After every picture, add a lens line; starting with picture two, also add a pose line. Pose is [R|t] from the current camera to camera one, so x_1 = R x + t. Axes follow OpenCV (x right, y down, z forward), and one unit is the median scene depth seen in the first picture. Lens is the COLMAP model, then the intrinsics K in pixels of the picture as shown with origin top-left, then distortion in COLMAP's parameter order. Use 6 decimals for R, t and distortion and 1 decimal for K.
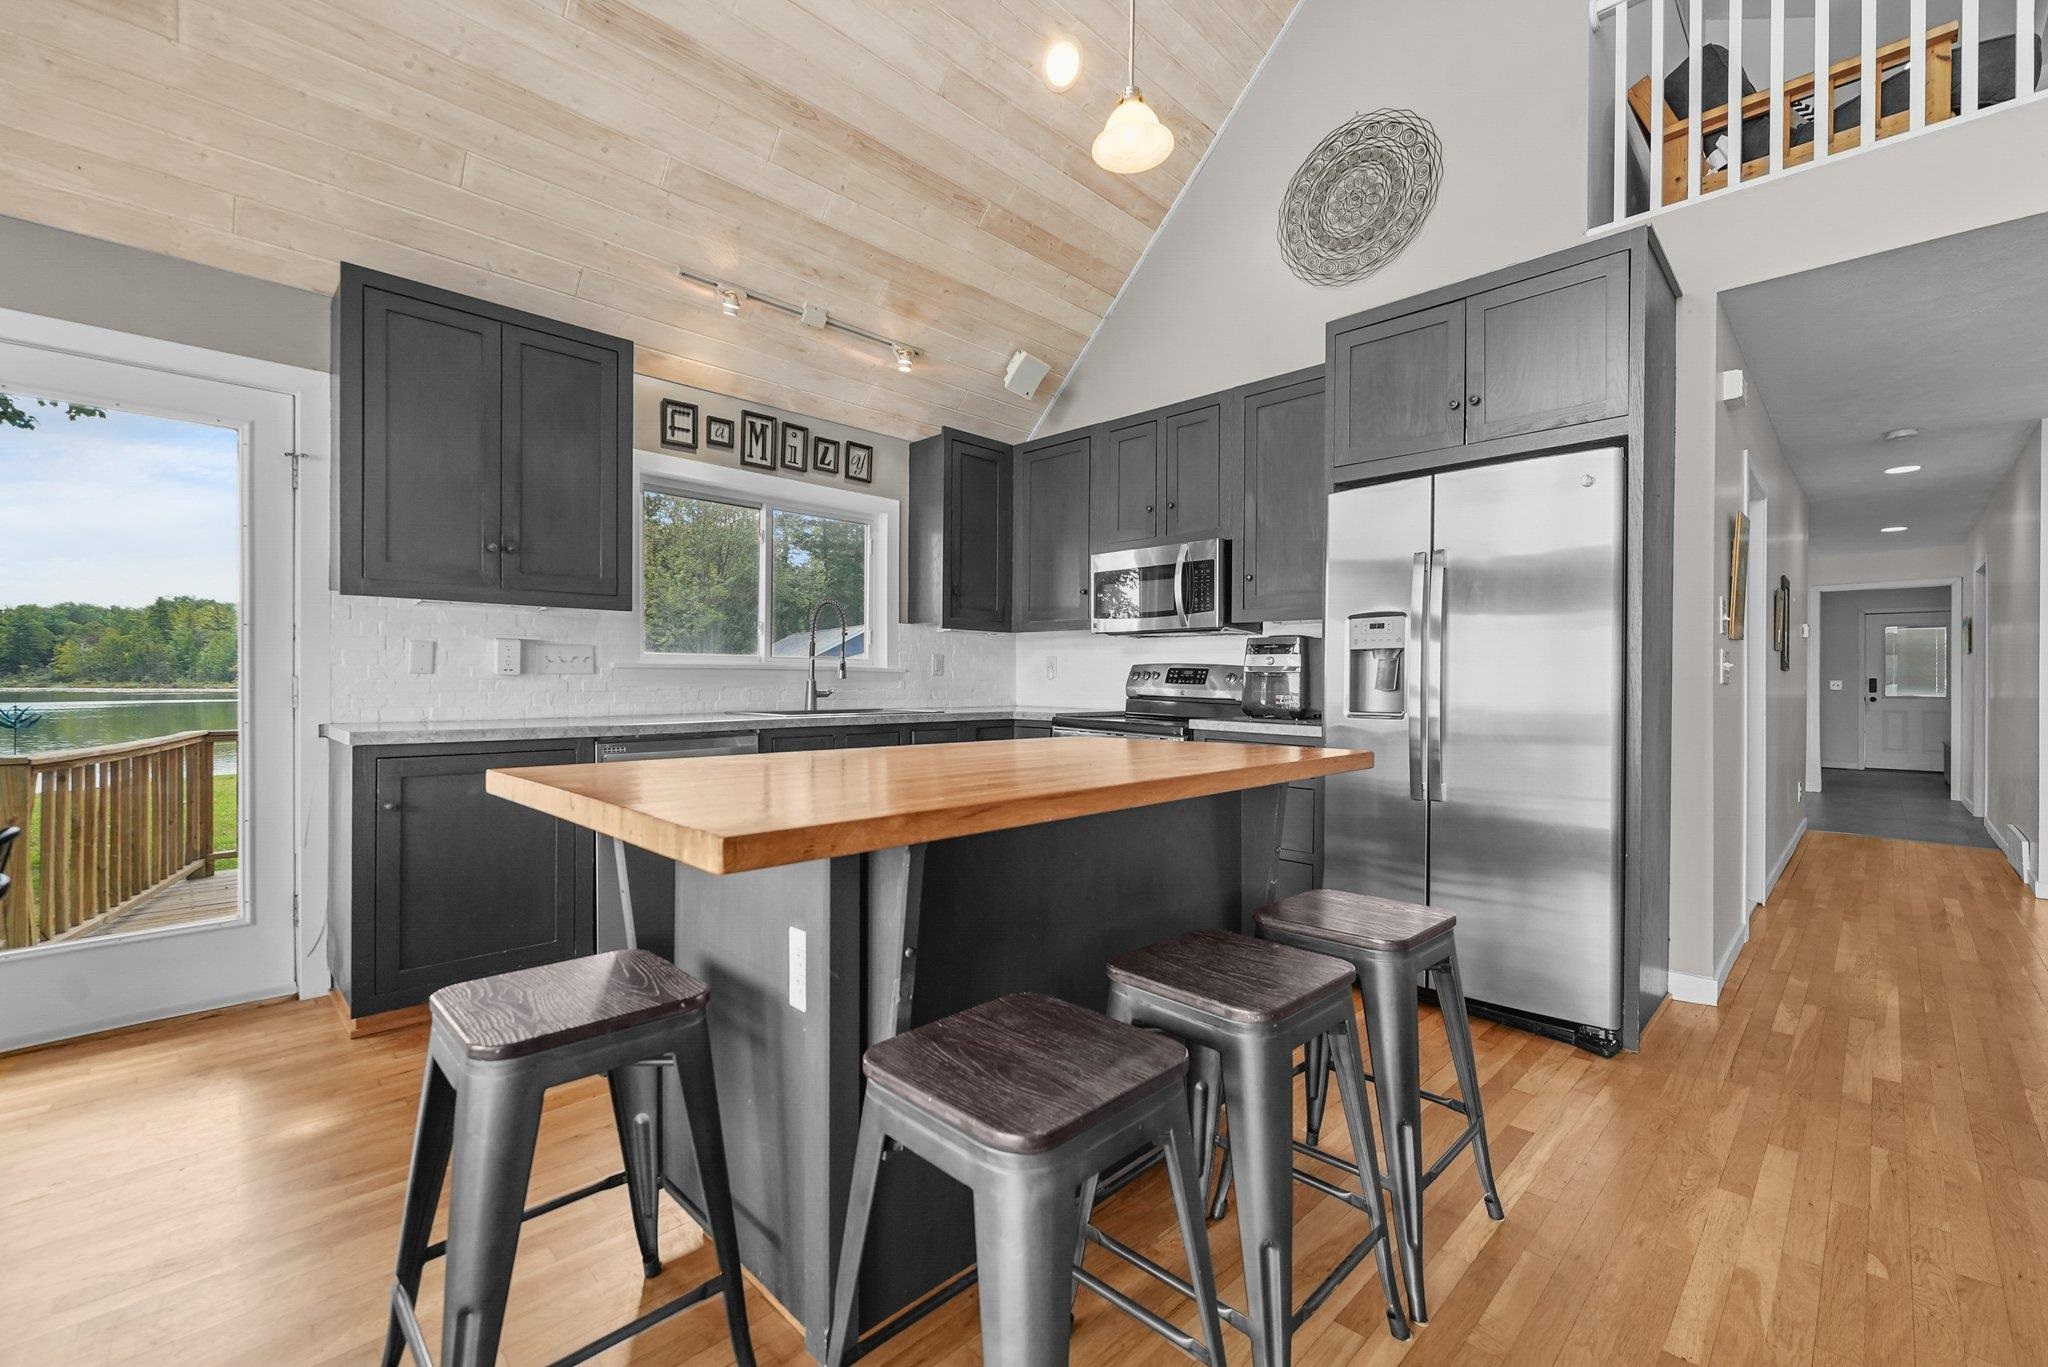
lens RADIAL K [[830.0, 0, 1023.0], [0, 830.0, 680.2], [0, 0, 1]] dist [-0.001889, 0.000191]
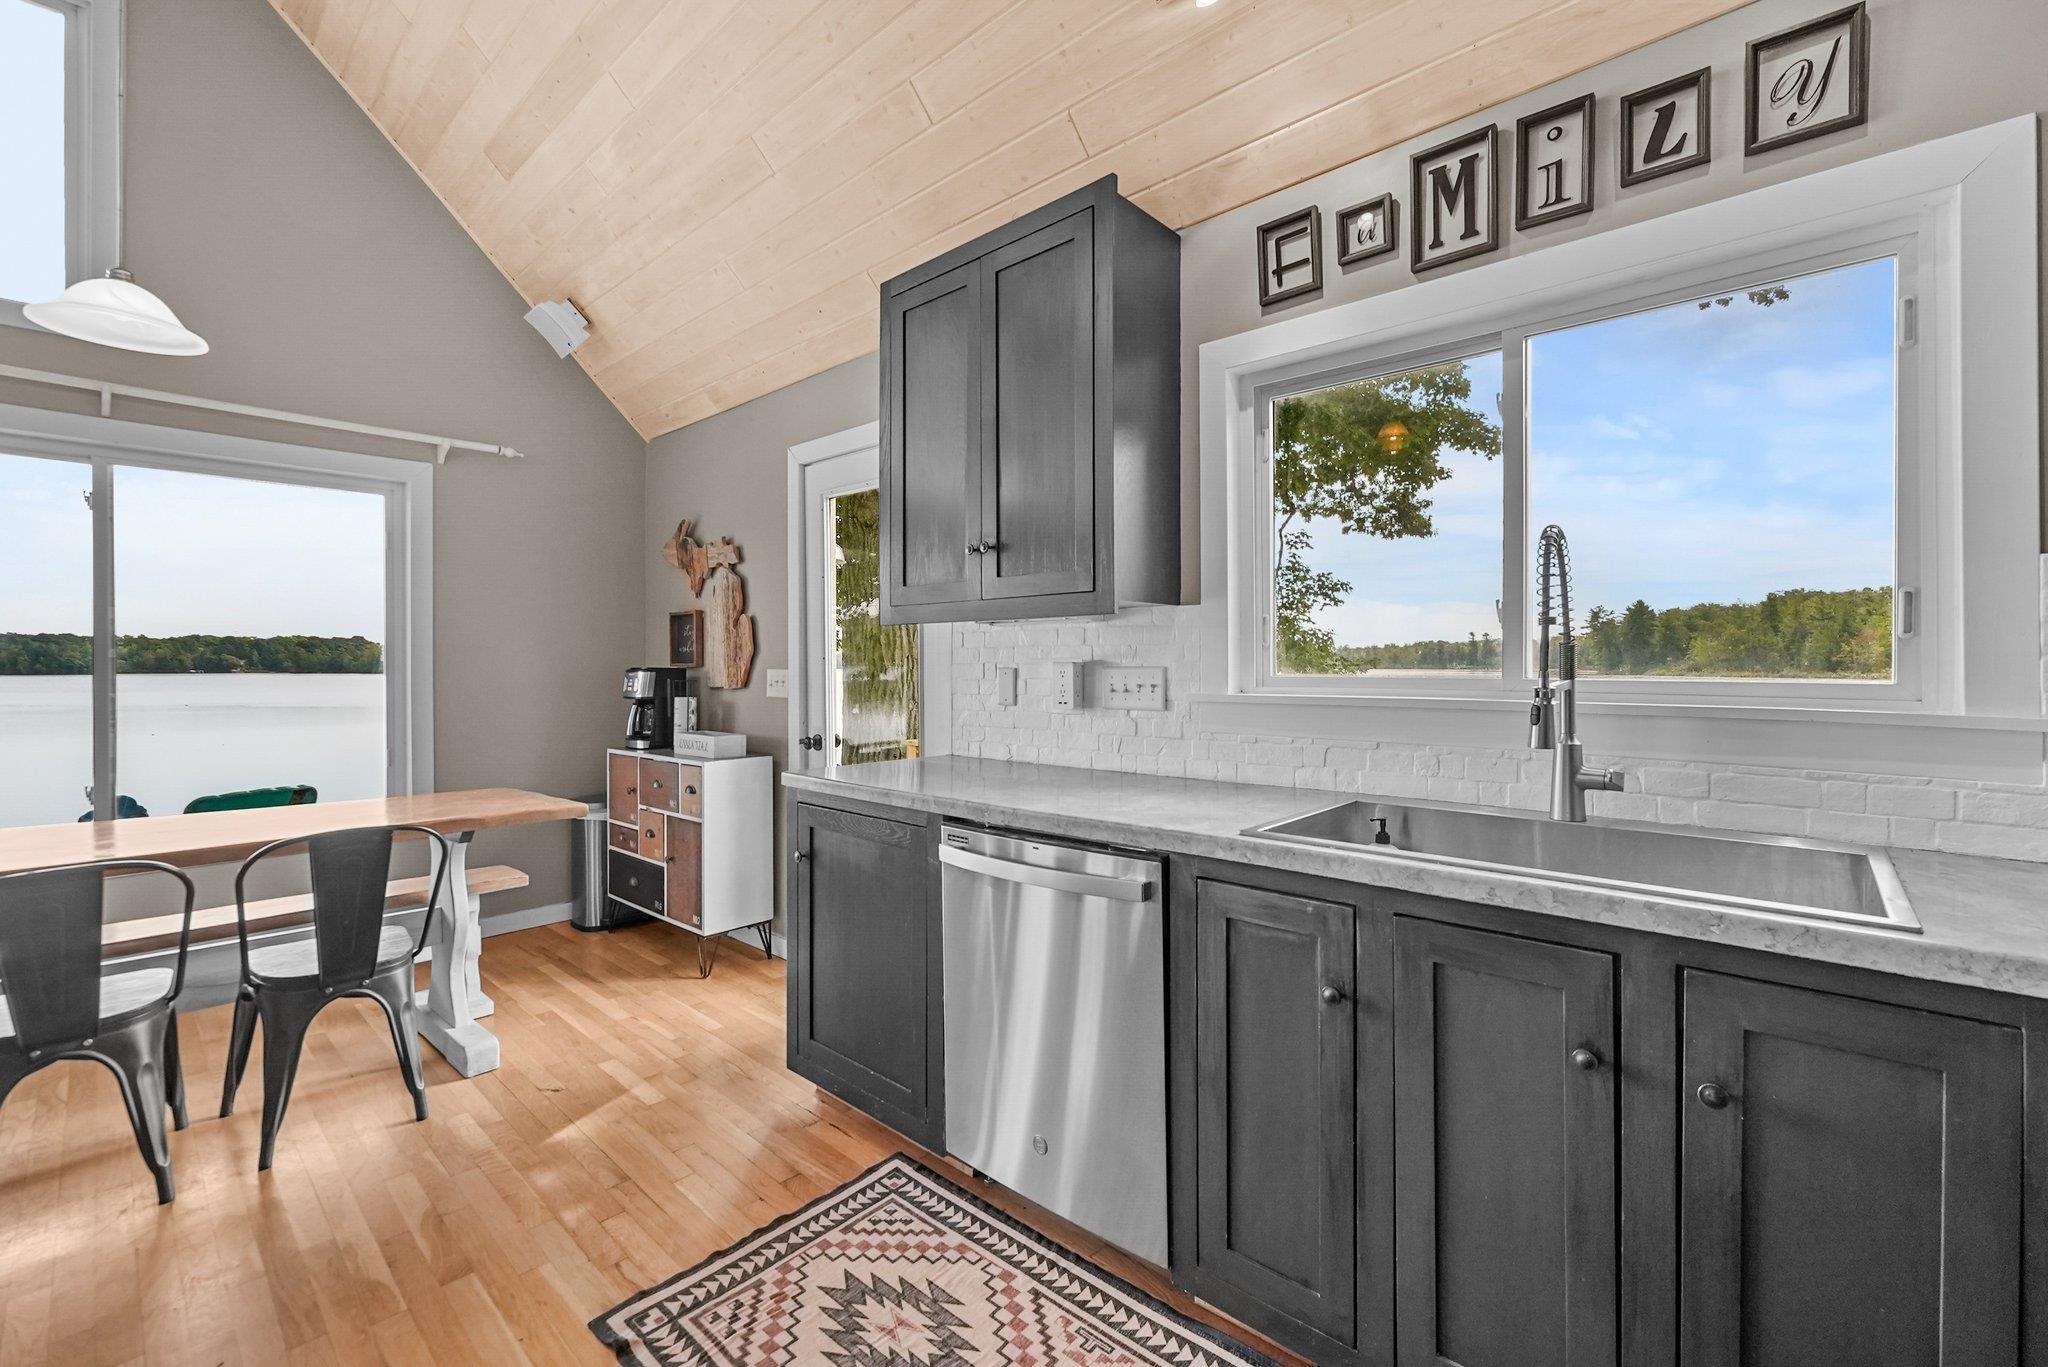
lens RADIAL K [[830.0, 0, 1031.6], [0, 830.0, 658.0], [0, 0, 1]] dist [-0.001889, 0.000191]
pose [[0.088799, -0.012740, -0.995968, 0.105668], [0.001147, 0.999919, -0.012688, -0.035587], [0.996049, -0.000016, 0.088807, 0.731860]]
